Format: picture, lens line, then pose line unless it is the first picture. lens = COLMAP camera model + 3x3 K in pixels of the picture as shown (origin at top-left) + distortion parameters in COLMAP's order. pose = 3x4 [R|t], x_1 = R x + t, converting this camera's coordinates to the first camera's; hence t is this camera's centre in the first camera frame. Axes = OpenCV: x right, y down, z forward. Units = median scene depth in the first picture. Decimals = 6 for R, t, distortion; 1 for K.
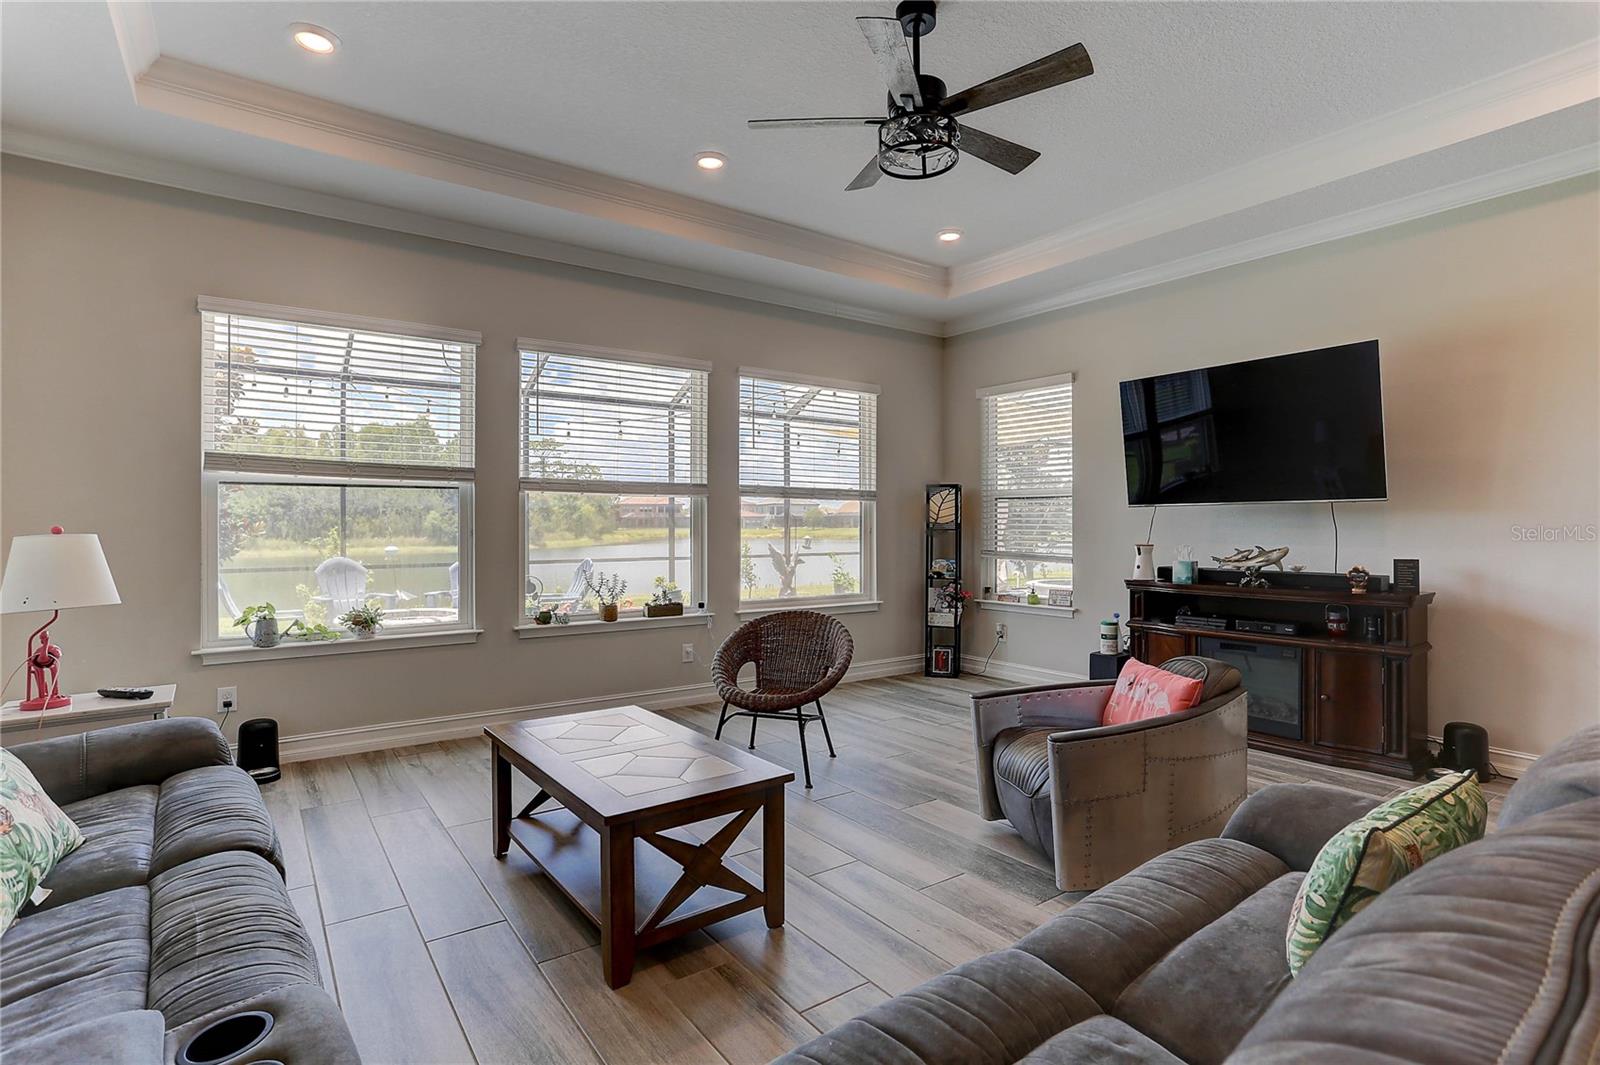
lens RADIAL K [[801.8, 0, 796.0], [0, 801.8, 523.4], [0, 0, 1]] dist [-0.057730, 0.042929]
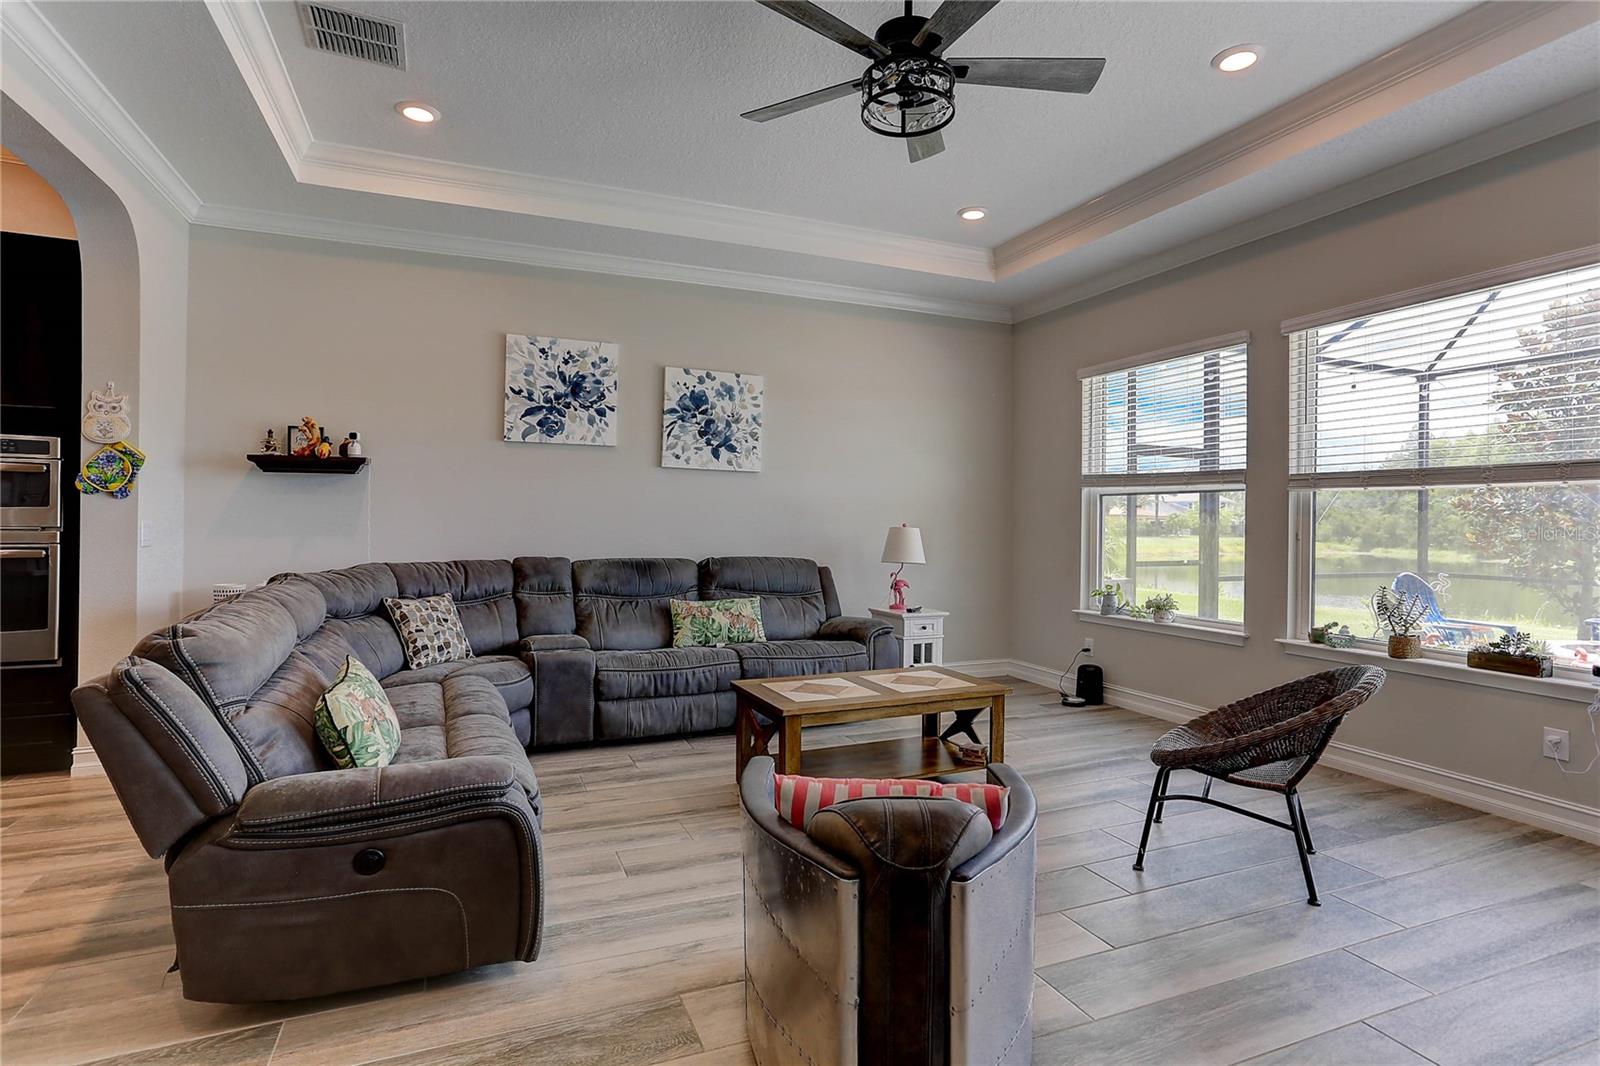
lens RADIAL K [[788.7, 0, 796.0], [0, 788.7, 522.7], [0, 0, 1]] dist [-0.061805, 0.039118]
pose [[-0.234824, -0.006908, -0.972013, 0.675109], [-0.017321, 0.999846, -0.002921, 0.008926], [0.971884, 0.016150, -0.234907, 0.693873]]
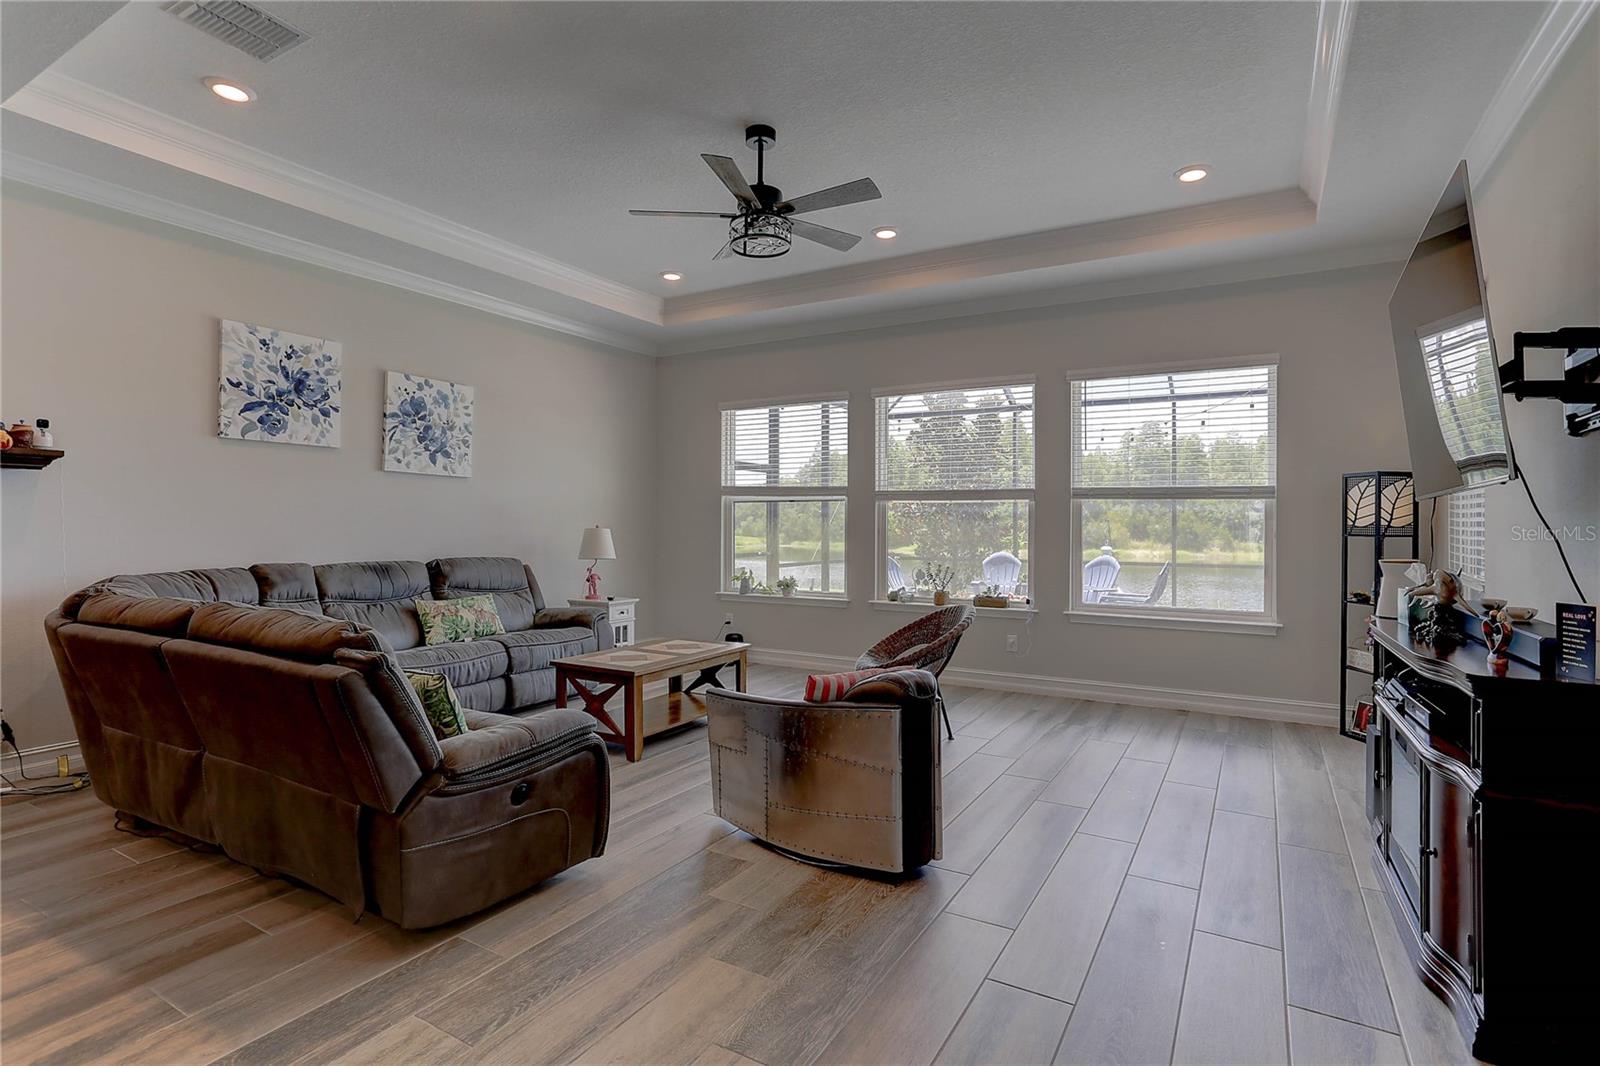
lens RADIAL K [[801.8, 0, 796.0], [0, 801.8, 523.9], [0, 0, 1]] dist [-0.057730, 0.042929]
pose [[0.407495, -0.004744, -0.913195, 0.893521], [-0.007618, 0.999934, -0.008594, 0.011130], [0.913176, 0.010459, 0.407432, 0.337019]]
